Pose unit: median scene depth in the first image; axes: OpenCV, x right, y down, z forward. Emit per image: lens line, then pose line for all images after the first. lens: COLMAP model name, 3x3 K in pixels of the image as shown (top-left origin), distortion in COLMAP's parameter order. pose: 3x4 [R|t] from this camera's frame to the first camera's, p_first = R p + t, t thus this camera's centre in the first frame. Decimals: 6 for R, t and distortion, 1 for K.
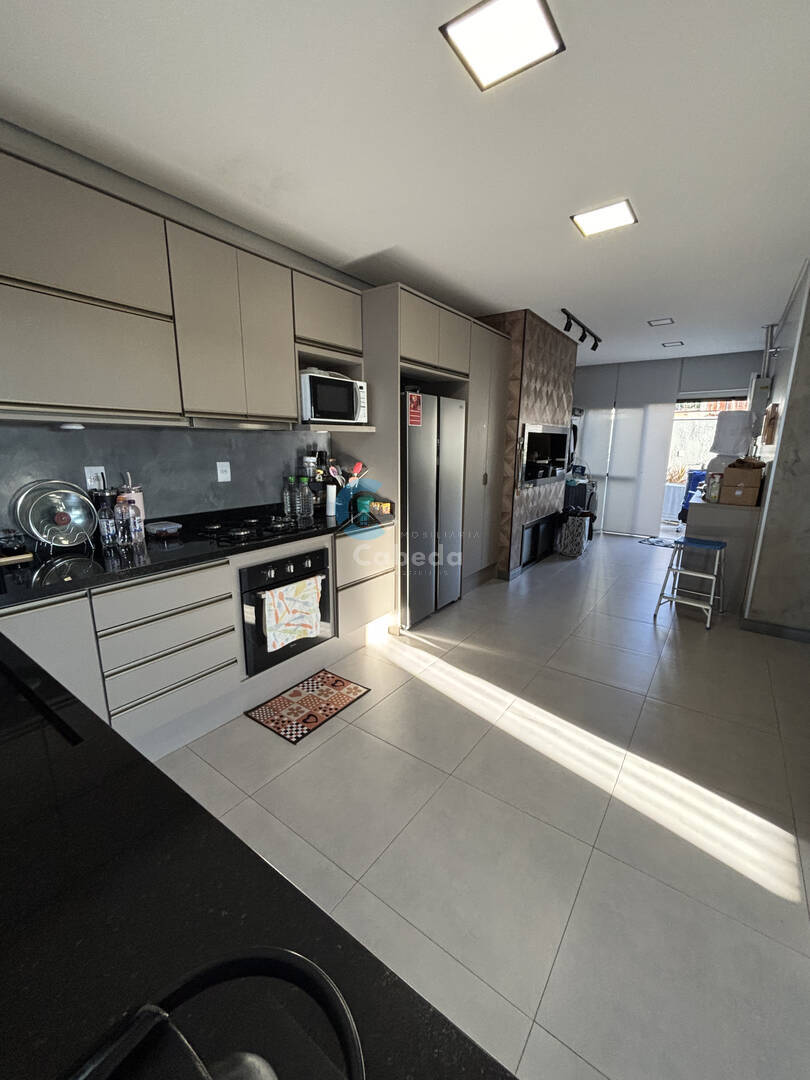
lens RADIAL K [[437.7, 0, 409.8], [0, 437.7, 538.9], [0, 0, 1]] dist [-0.000988, -0.000899]
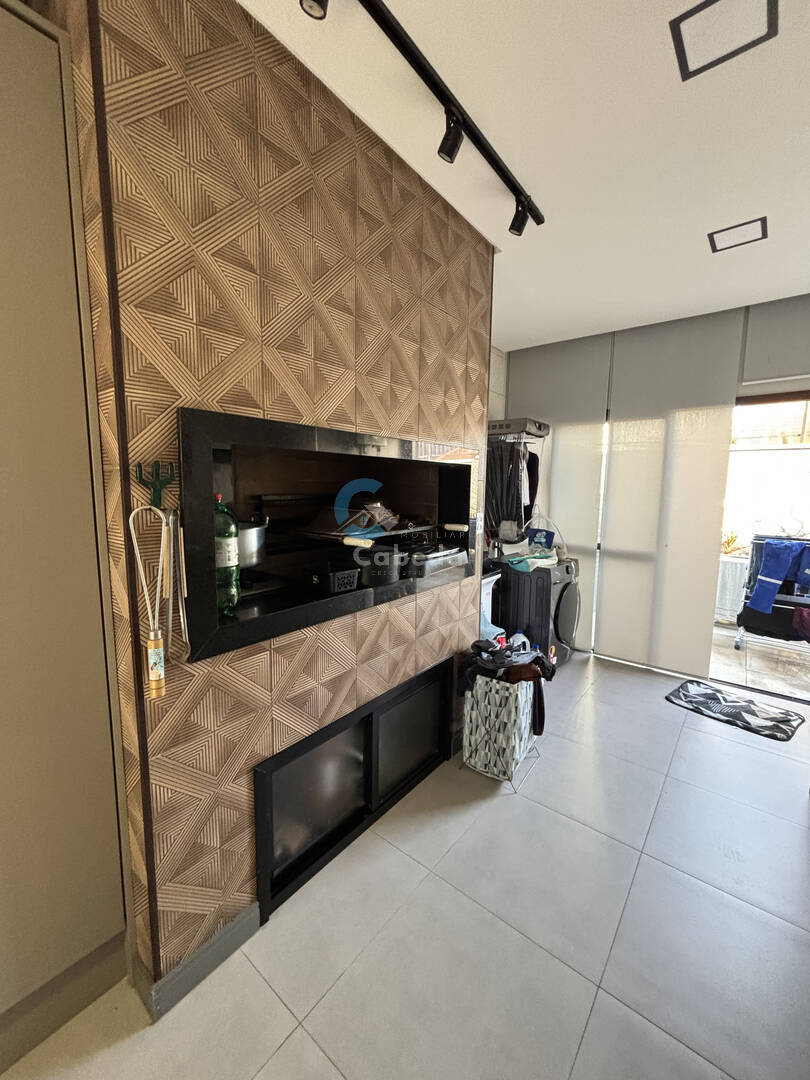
lens RADIAL K [[437.7, 0, 406.3], [0, 437.7, 541.9], [0, 0, 1]] dist [-0.000988, -0.000899]
pose [[0.998913, 0.010109, -0.045494, 0.328049], [-0.014035, 0.996124, -0.086837, -0.137780], [0.044440, 0.087382, 0.995183, 0.625736]]
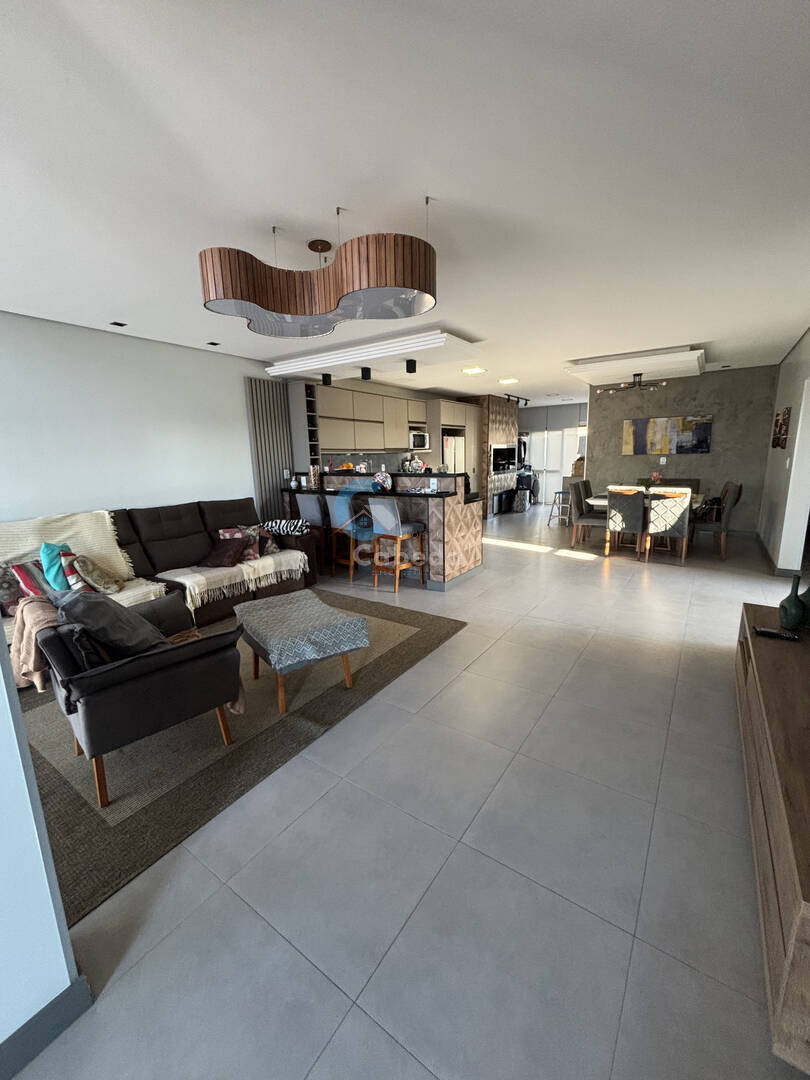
lens RADIAL K [[437.7, 0, 403.2], [0, 437.7, 540.2], [0, 0, 1]] dist [-0.000988, -0.000899]
pose [[0.999276, -0.036004, 0.012308, -0.171362], [0.036243, 0.999147, -0.019794, 0.187882], [-0.011585, 0.020226, 0.999728, -0.914812]]
